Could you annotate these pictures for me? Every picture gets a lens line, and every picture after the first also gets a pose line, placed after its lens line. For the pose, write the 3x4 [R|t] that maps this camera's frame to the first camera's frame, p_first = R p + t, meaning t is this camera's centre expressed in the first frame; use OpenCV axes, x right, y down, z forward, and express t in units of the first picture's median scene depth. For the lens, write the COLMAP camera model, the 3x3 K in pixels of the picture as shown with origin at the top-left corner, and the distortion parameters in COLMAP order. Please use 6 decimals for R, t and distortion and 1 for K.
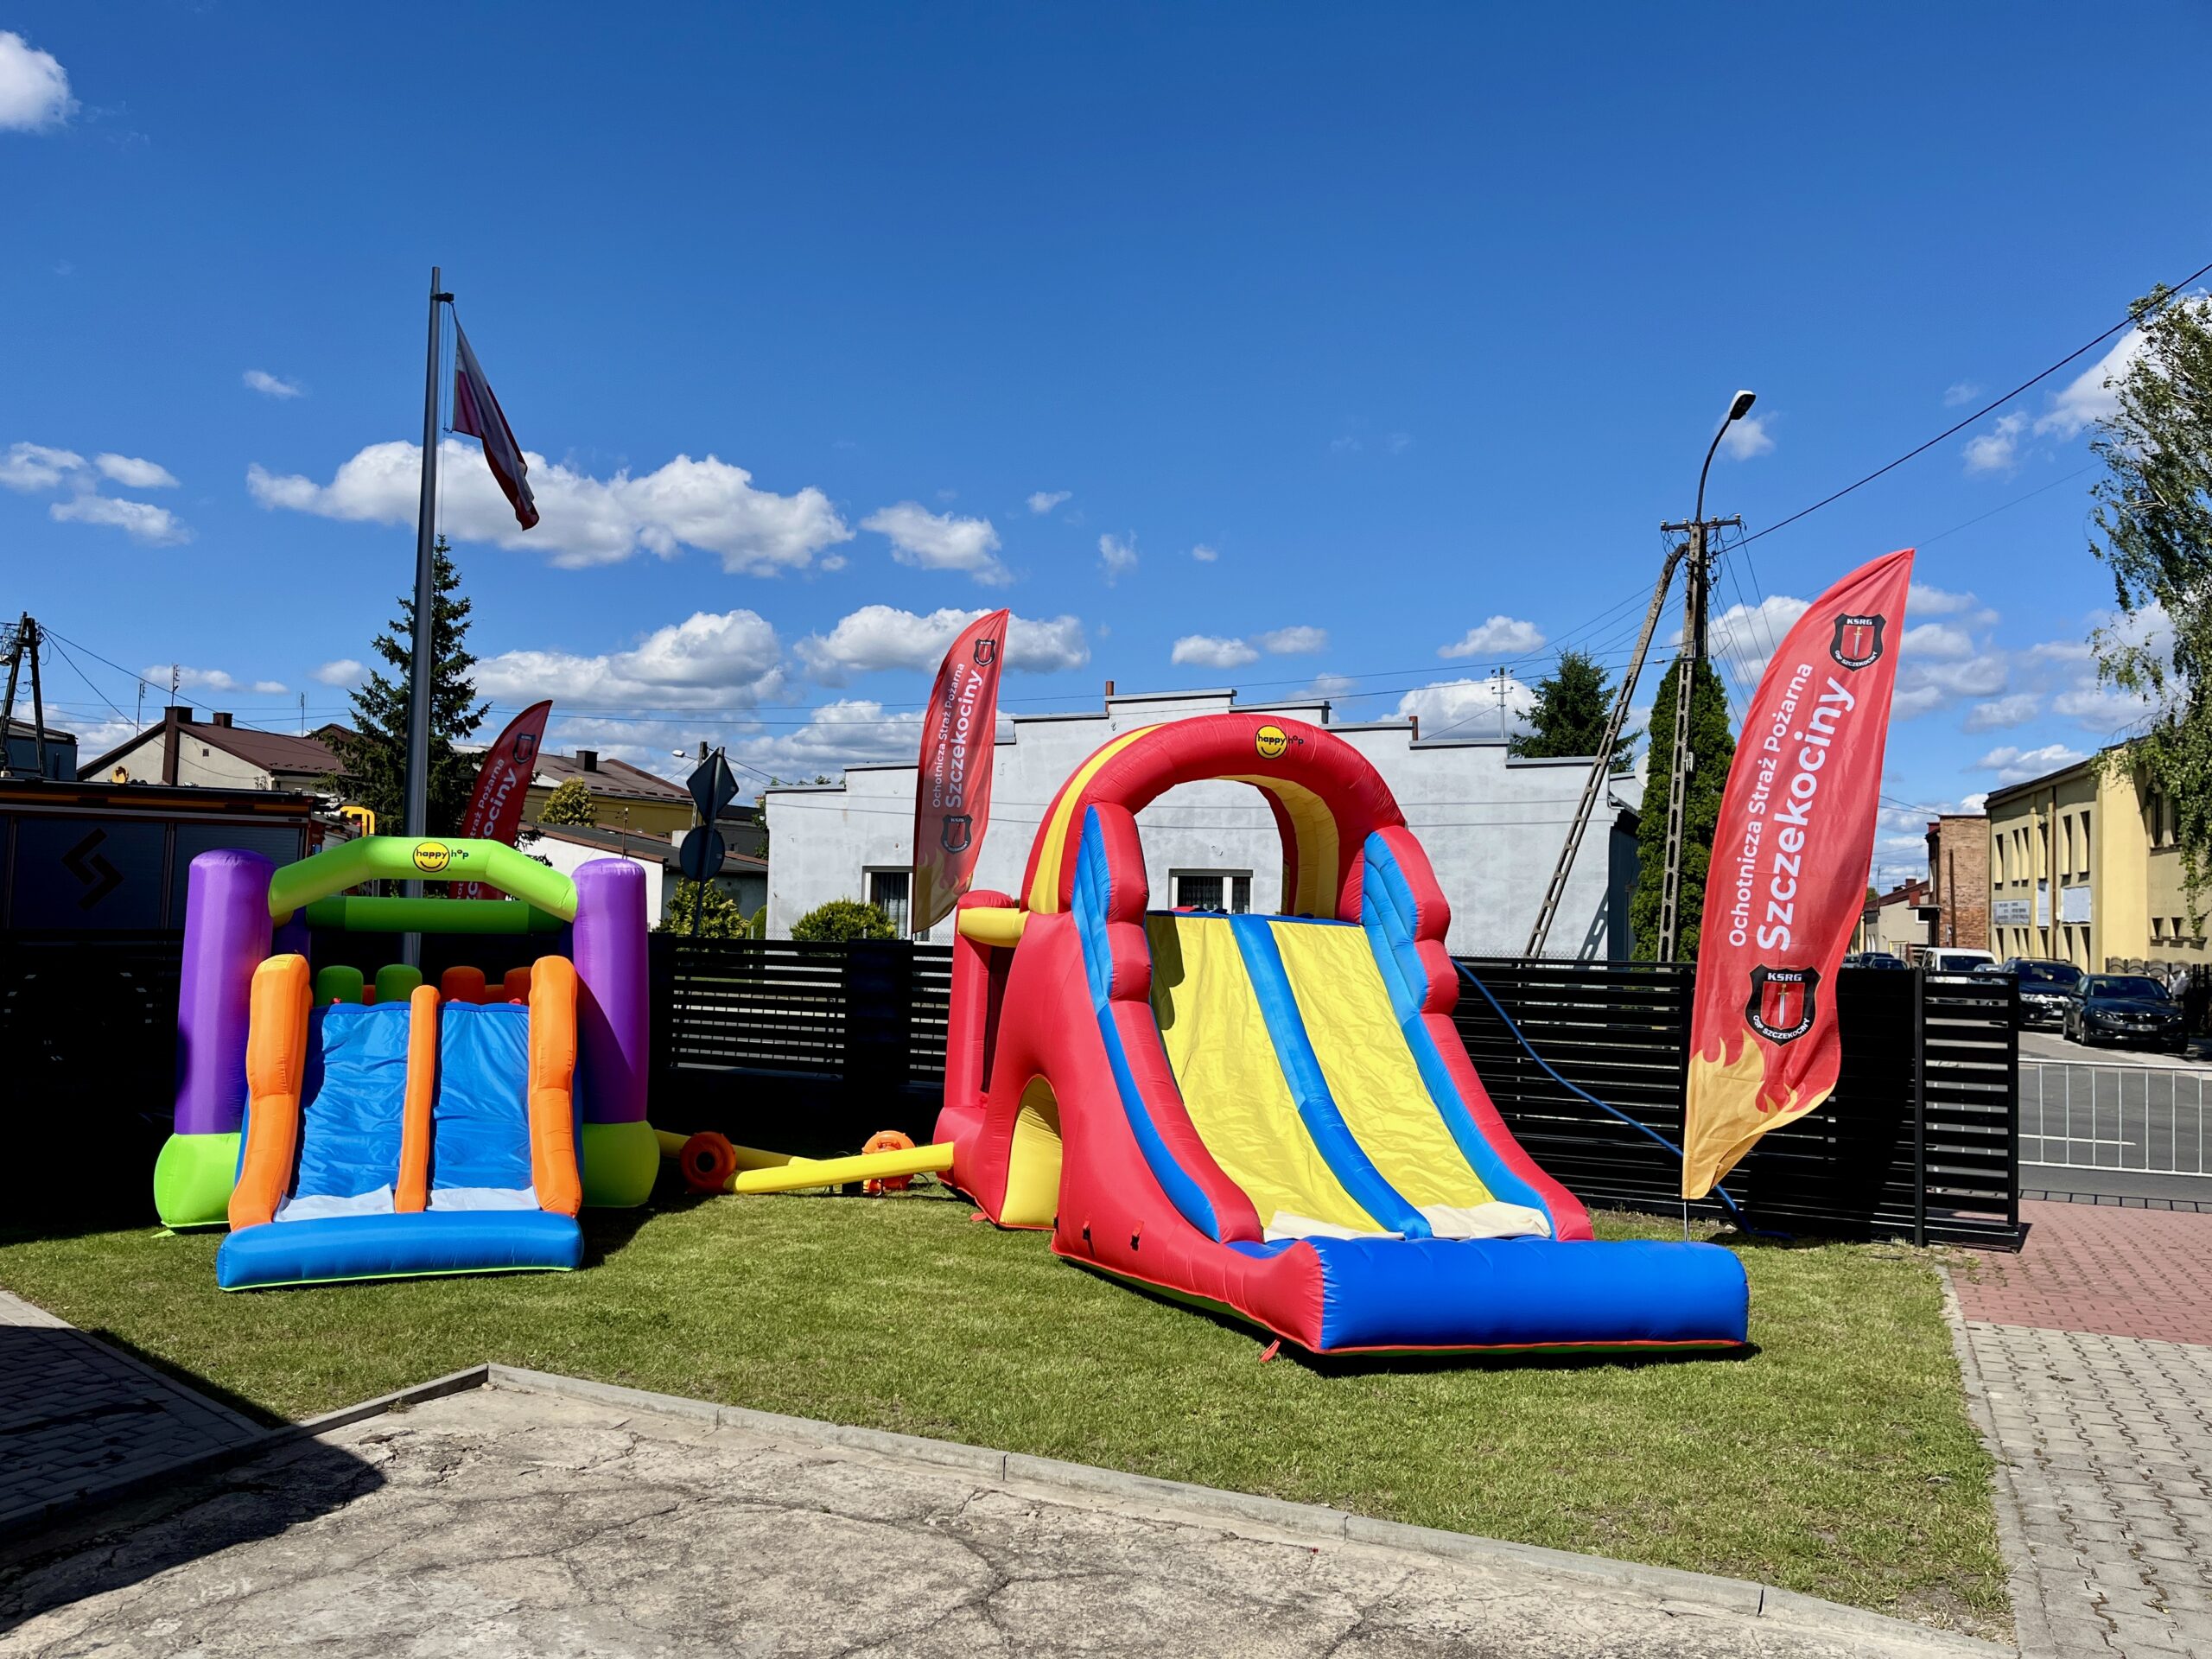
lens RADIAL K [[1687.5, 0, 1106.0], [0, 1687.5, 829.5], [0, 0, 1]] dist [0.082284, -0.099203]
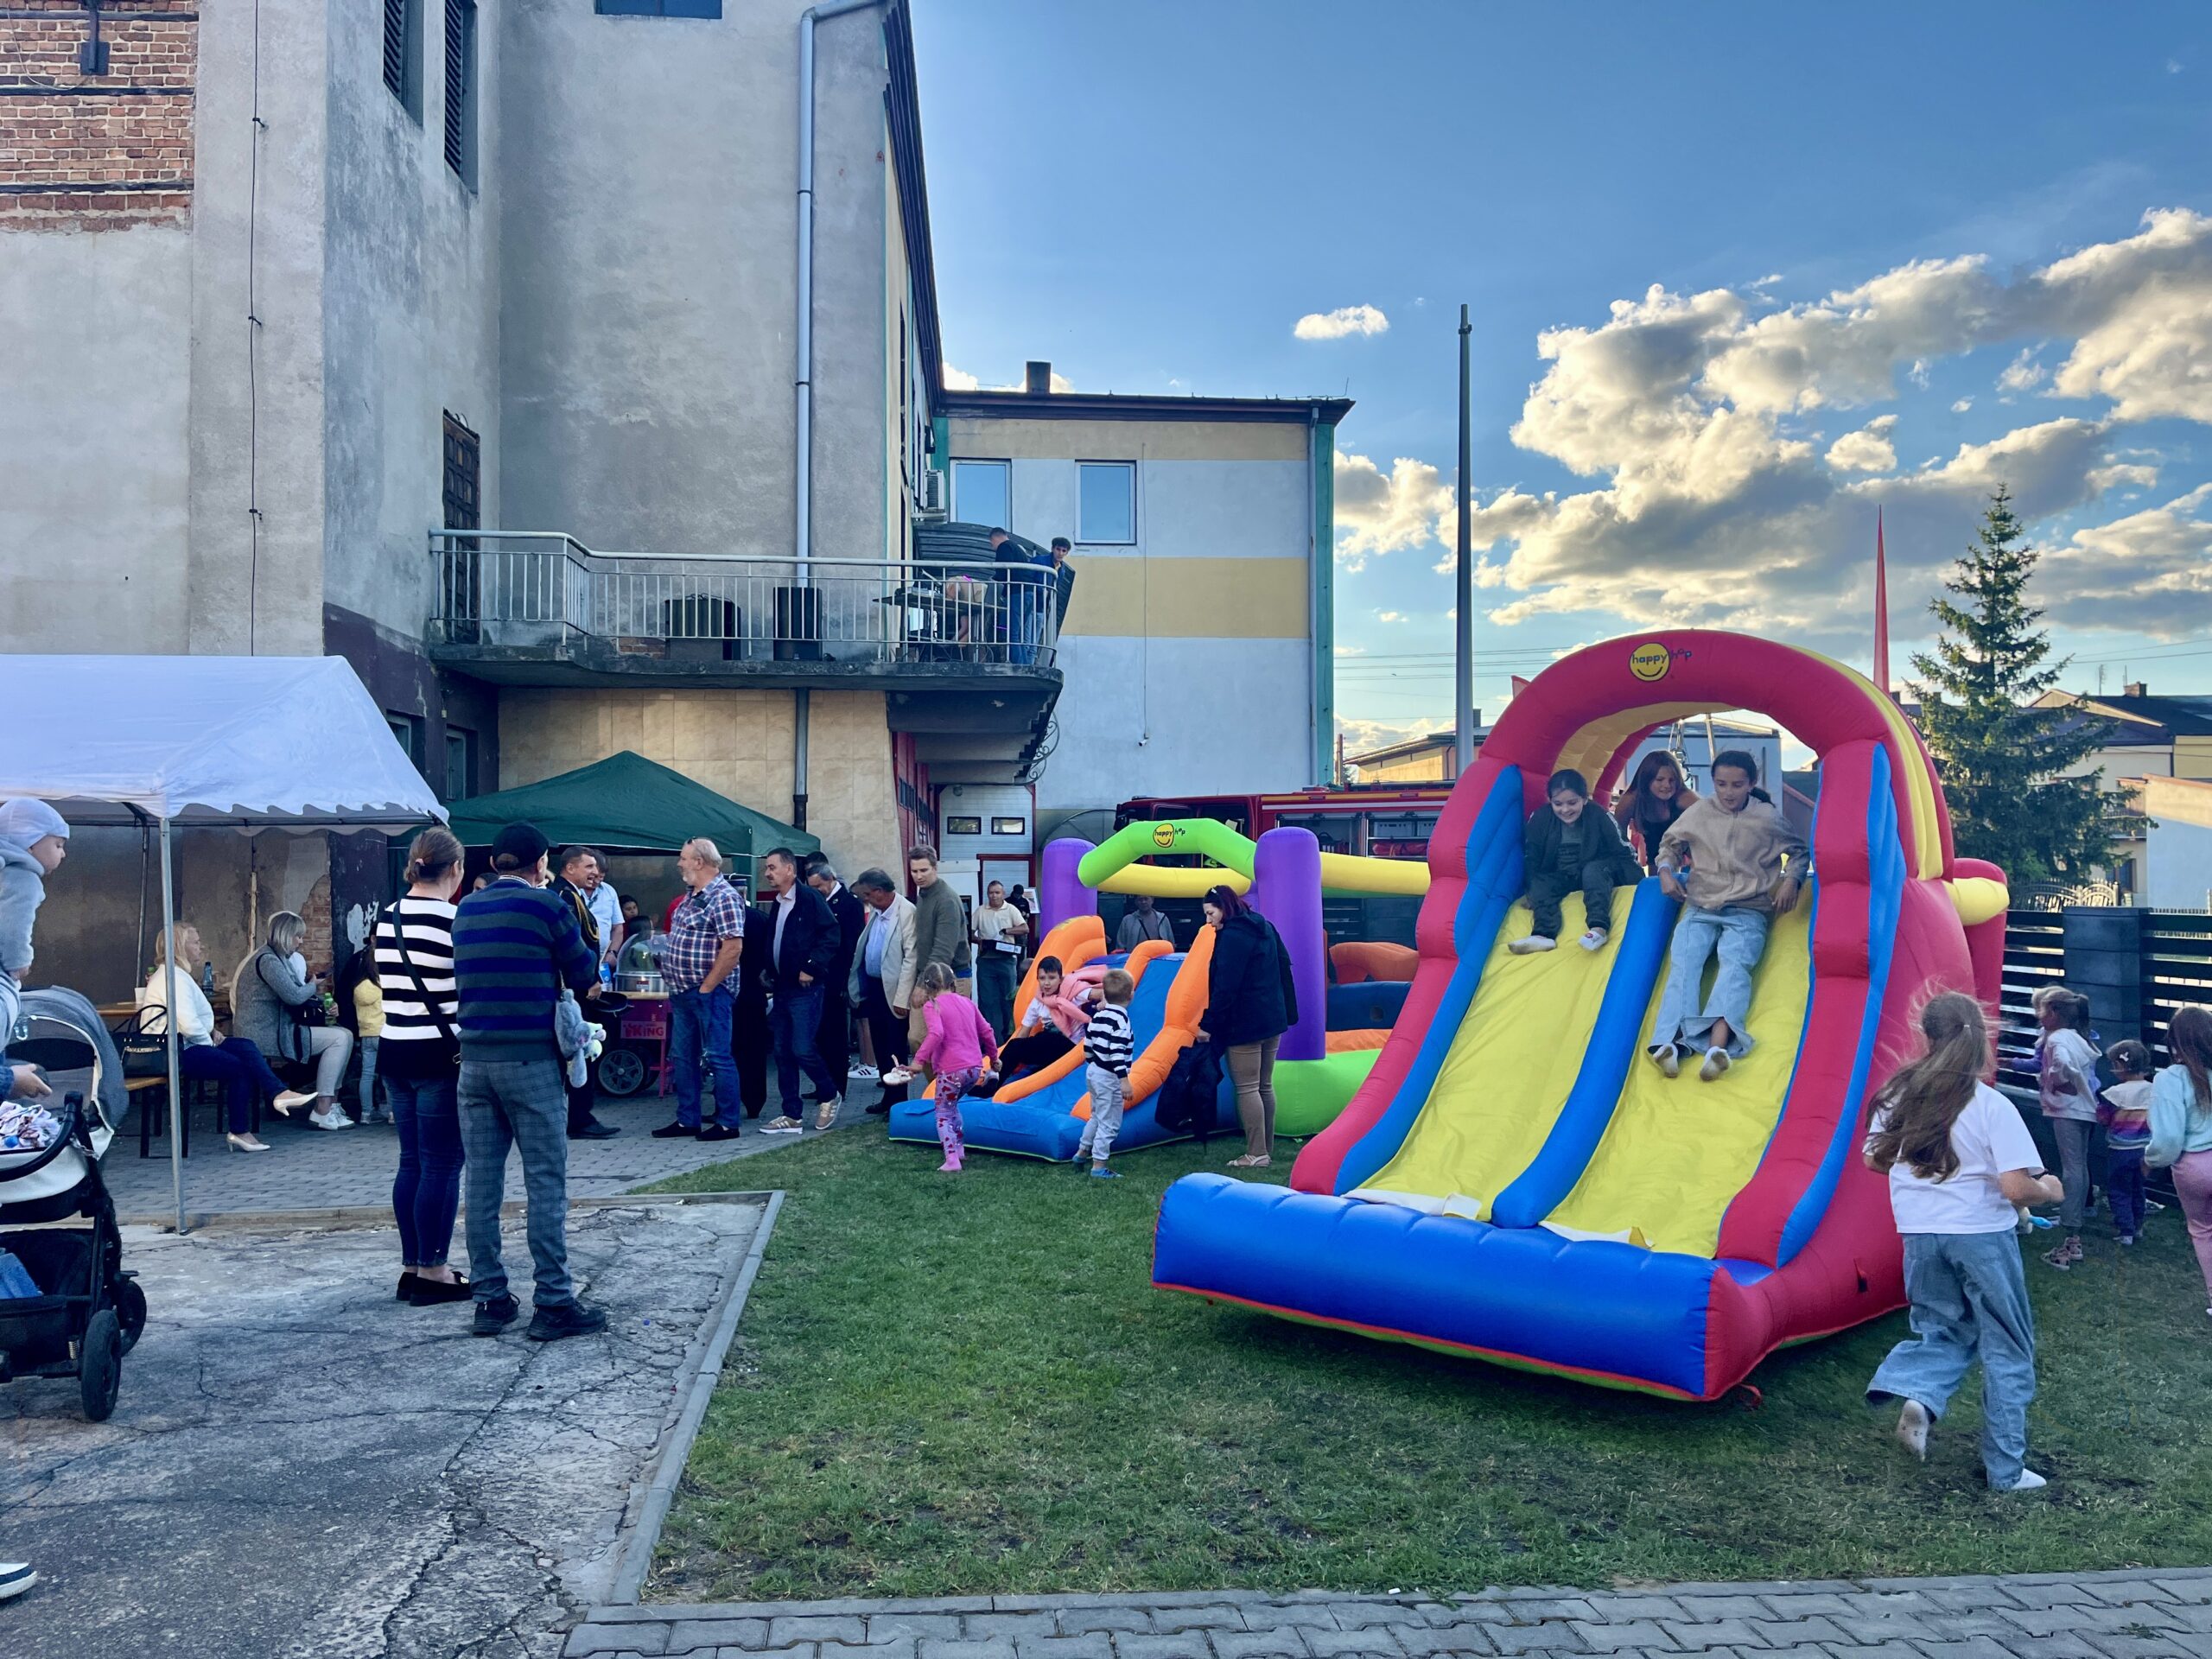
lens RADIAL K [[1687.5, 0, 1106.0], [0, 1687.5, 829.5], [0, 0, 1]] dist [0.082284, -0.099203]
pose [[0.530021, -0.040874, -0.846999, 1.210899], [0.052754, 0.998492, -0.015173, 0.054852], [0.846342, -0.036641, 0.531378, 0.578134]]
